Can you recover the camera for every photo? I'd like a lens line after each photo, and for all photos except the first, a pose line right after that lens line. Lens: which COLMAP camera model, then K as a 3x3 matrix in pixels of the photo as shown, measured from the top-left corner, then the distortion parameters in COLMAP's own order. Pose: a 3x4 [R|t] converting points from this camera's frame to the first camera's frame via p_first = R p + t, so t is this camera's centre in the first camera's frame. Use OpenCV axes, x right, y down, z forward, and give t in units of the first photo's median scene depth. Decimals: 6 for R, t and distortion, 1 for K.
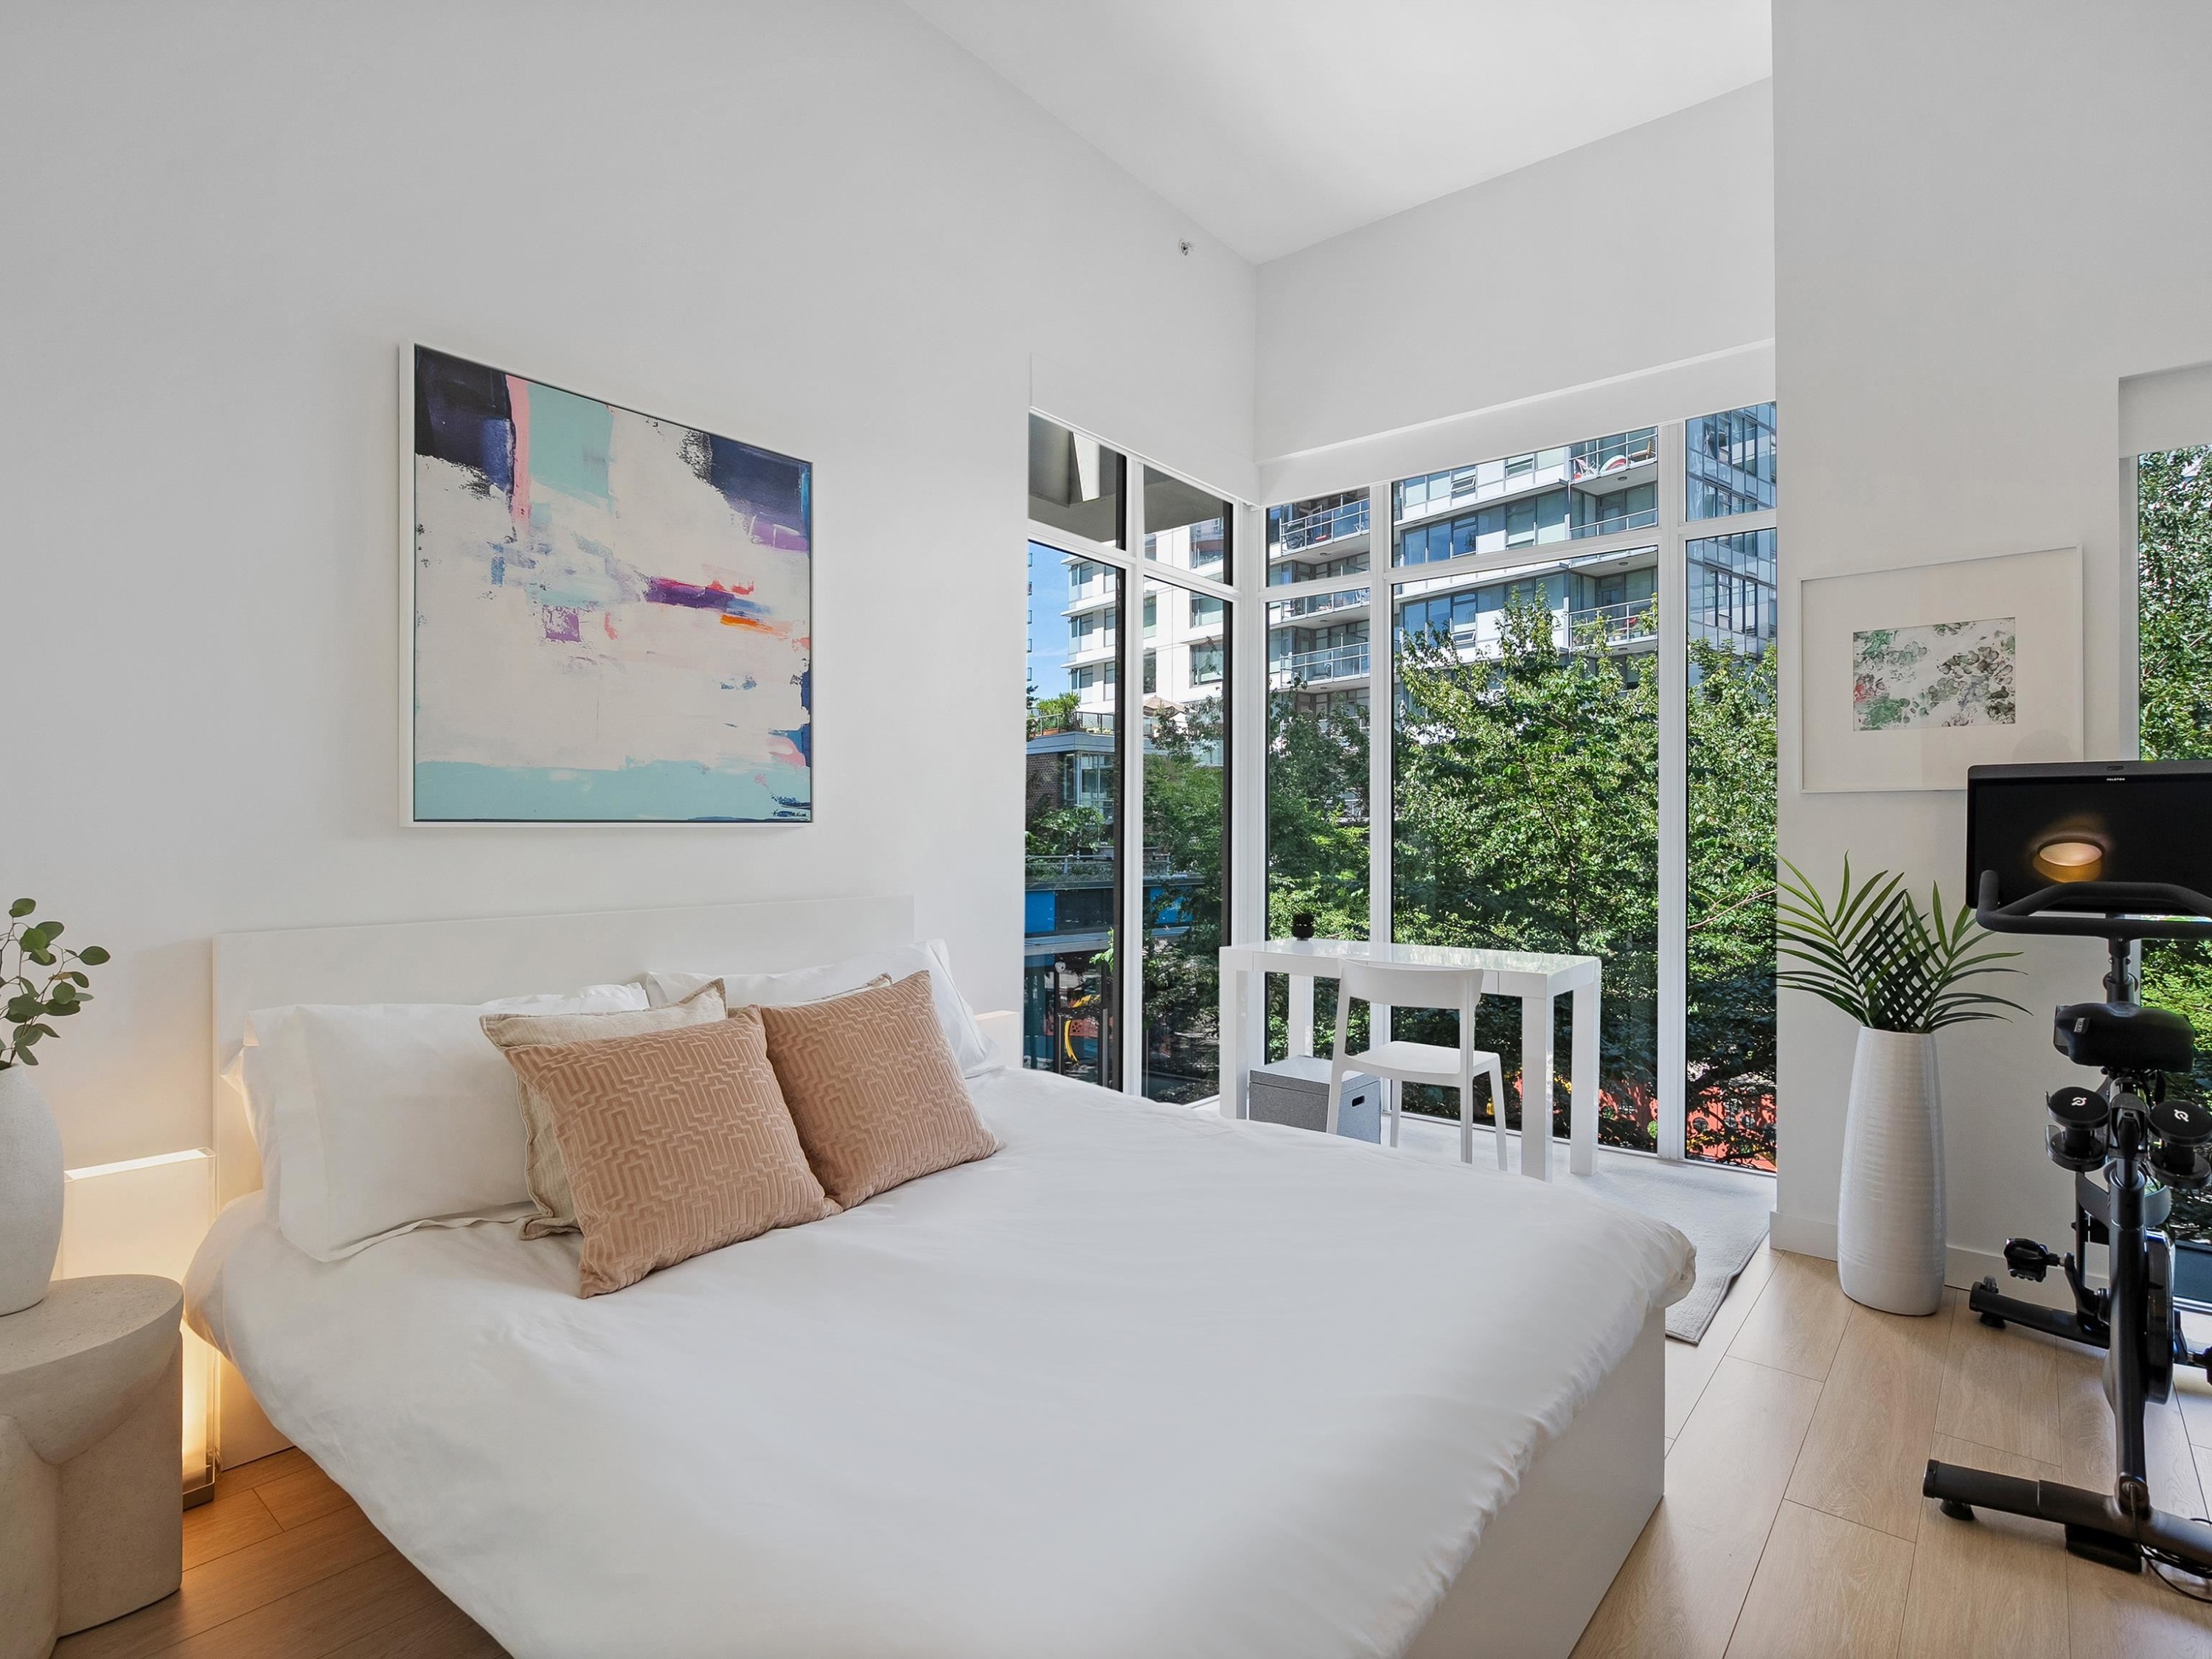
lens RADIAL K [[1129.2, 0, 1109.8], [0, 1129.2, 833.7], [0, 0, 1]] dist [0.001703, 0.000009]
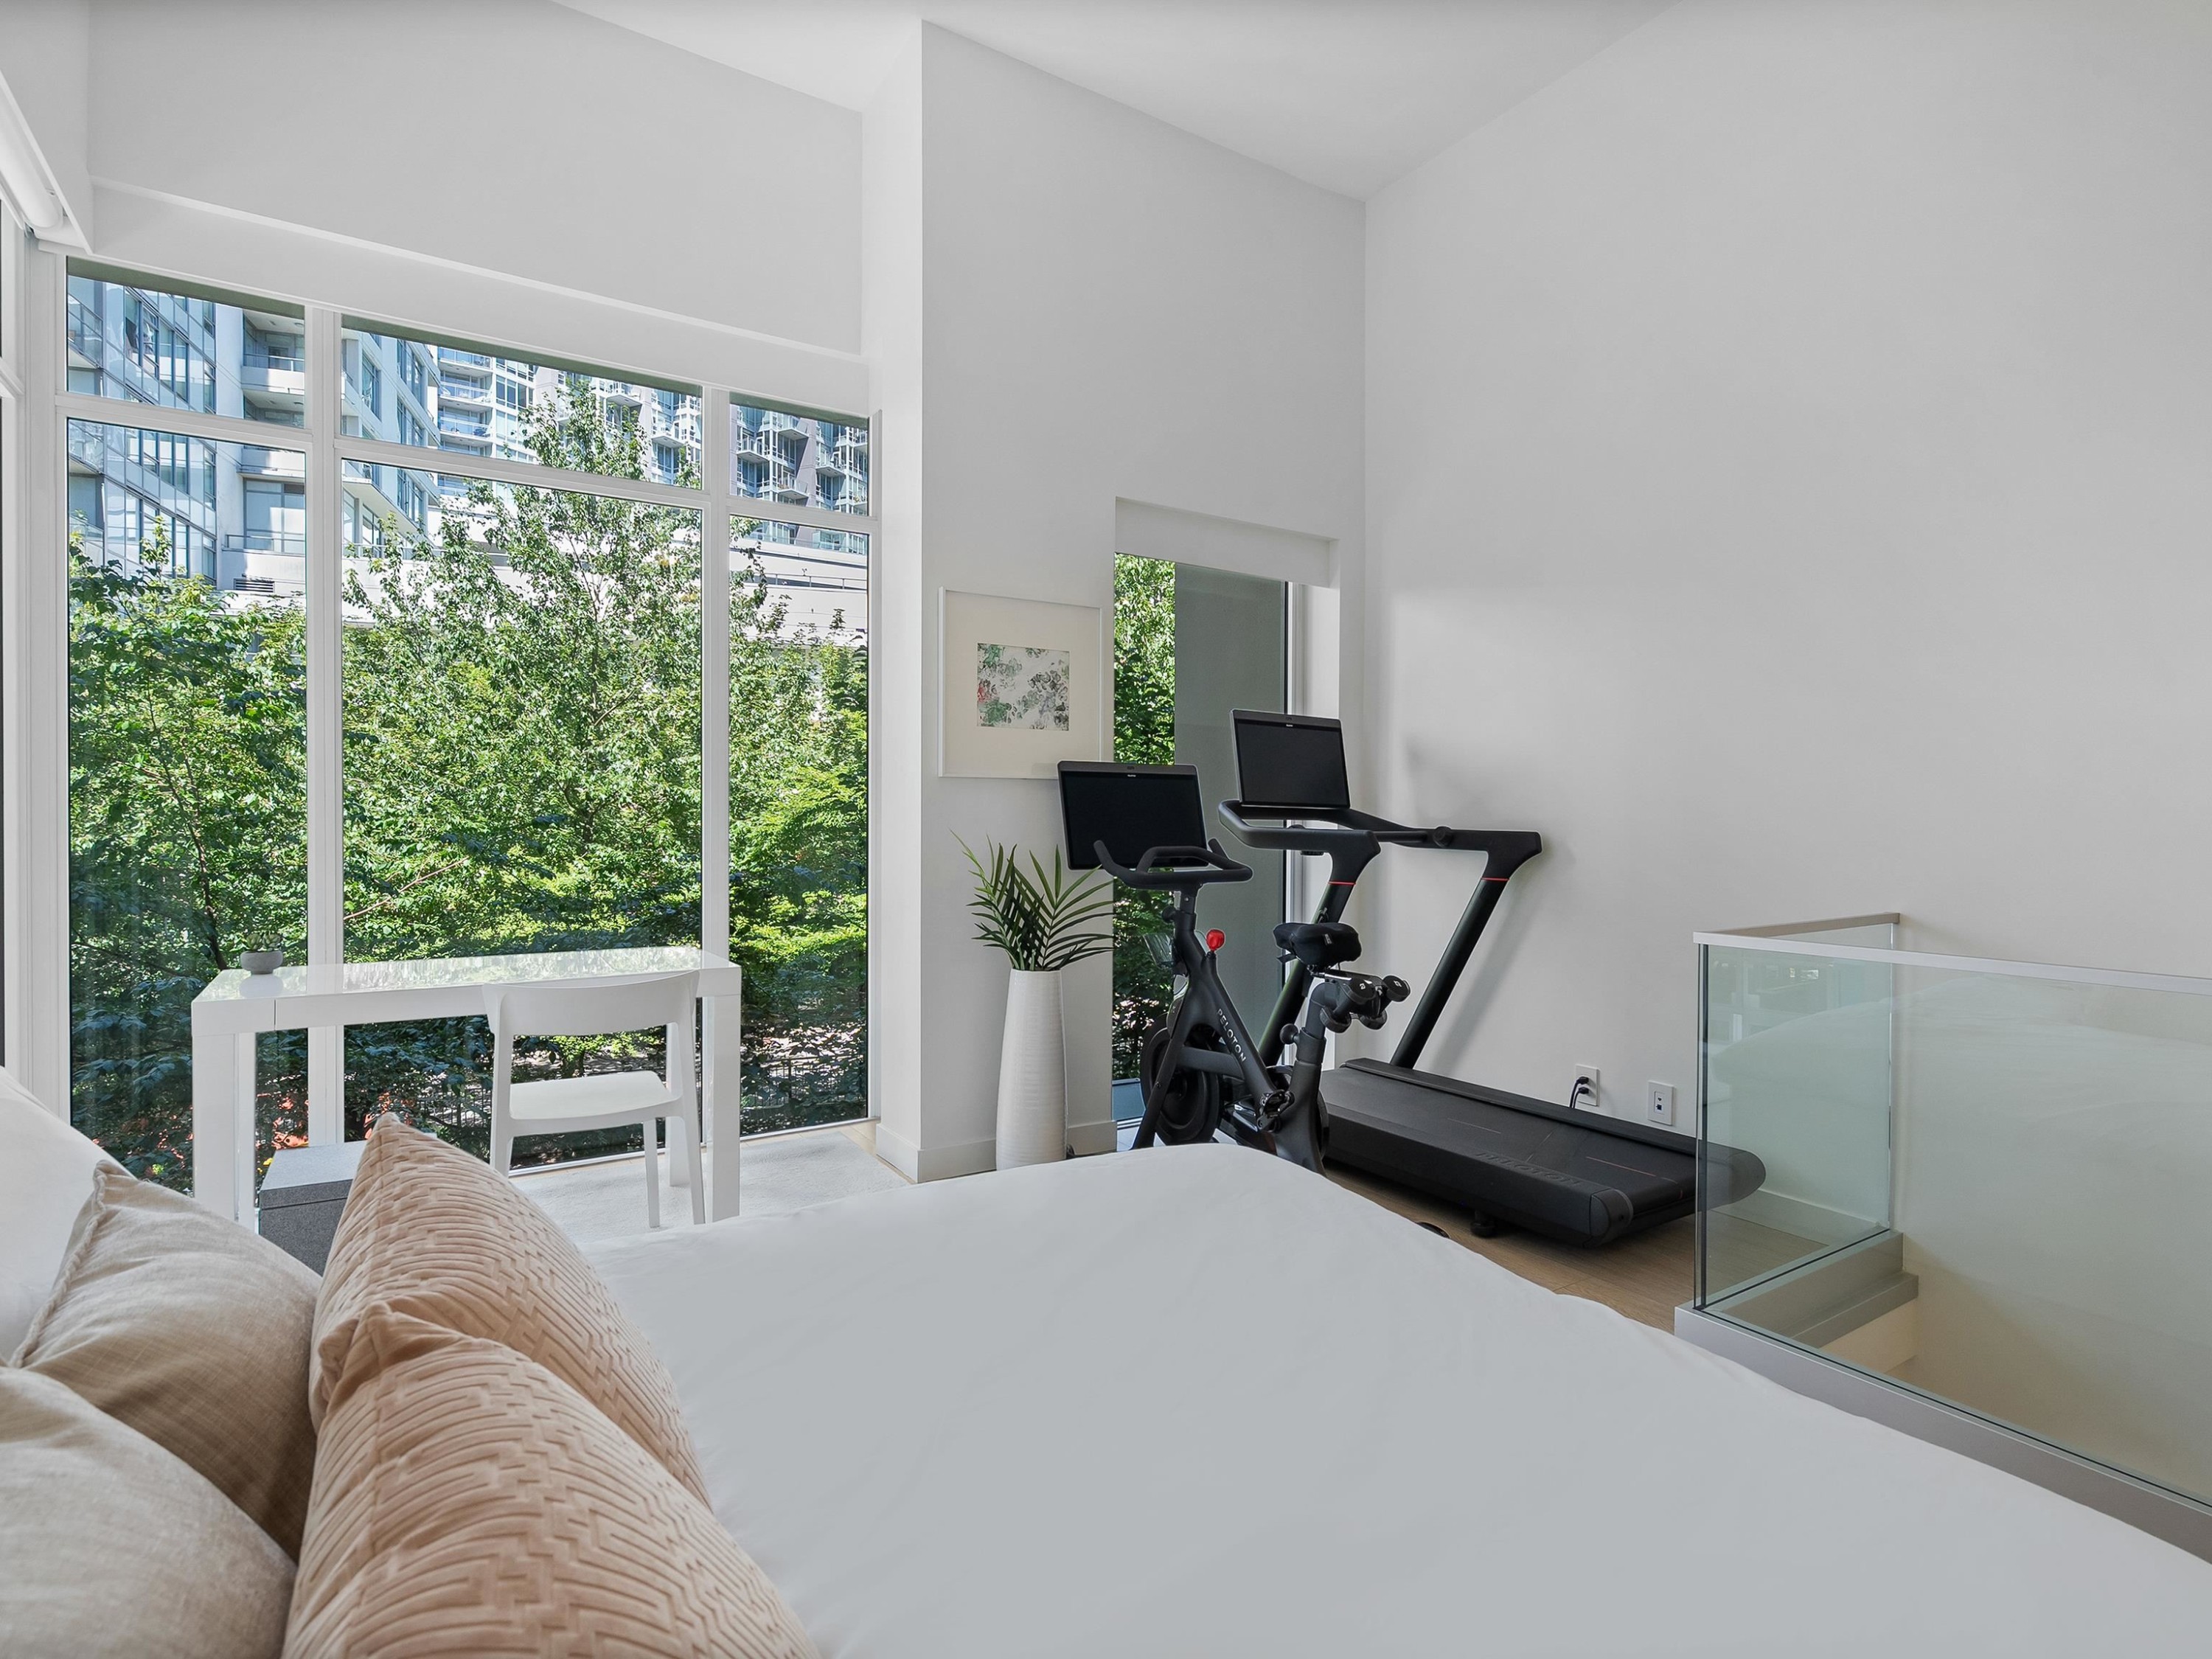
lens RADIAL K [[1129.2, 0, 1110.6], [0, 1129.2, 823.3], [0, 0, 1]] dist [0.001703, 0.000009]
pose [[0.309218, -0.005508, 0.950975, -0.439360], [-0.004077, 0.999966, 0.007118, 0.002593], [-0.950982, -0.006078, 0.309185, 0.510888]]
